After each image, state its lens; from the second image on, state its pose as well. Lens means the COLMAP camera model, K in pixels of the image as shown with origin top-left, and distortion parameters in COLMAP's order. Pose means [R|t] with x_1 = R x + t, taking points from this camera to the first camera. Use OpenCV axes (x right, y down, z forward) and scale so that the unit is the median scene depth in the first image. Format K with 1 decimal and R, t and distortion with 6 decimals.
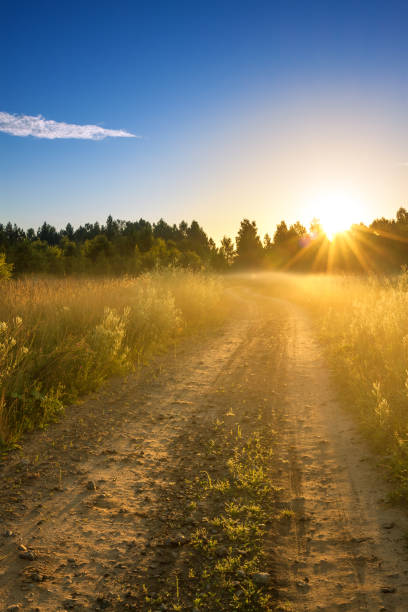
lens RADIAL K [[706.4, 0, 202.1], [0, 706.4, 310.2], [0, 0, 1]] dist [-0.049739, 0.000000]
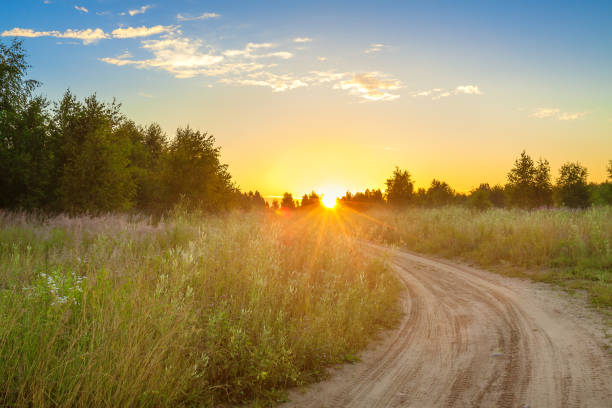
lens RADIAL K [[706.4, 0, 306.3], [0, 706.4, 204.7], [0, 0, 1]] dist [-0.049739, 0.000000]
pose [[0.995543, 0.020025, 0.092158, -0.134248], [-0.013441, 0.997349, -0.071519, 0.086582], [-0.093346, 0.069962, 0.993173, -2.022801]]
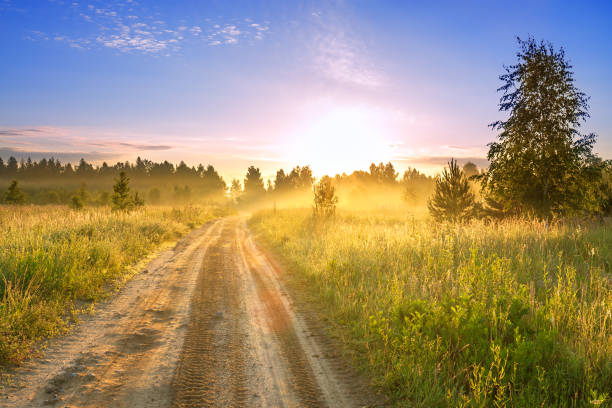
lens RADIAL K [[706.4, 0, 303.3], [0, 706.4, 203.5], [0, 0, 1]] dist [-0.049739, 0.000000]
pose [[0.989312, 0.029464, 0.142807, -0.063155], [-0.023838, 0.998877, -0.040948, -0.033366], [-0.143853, 0.037106, 0.988903, -0.618531]]
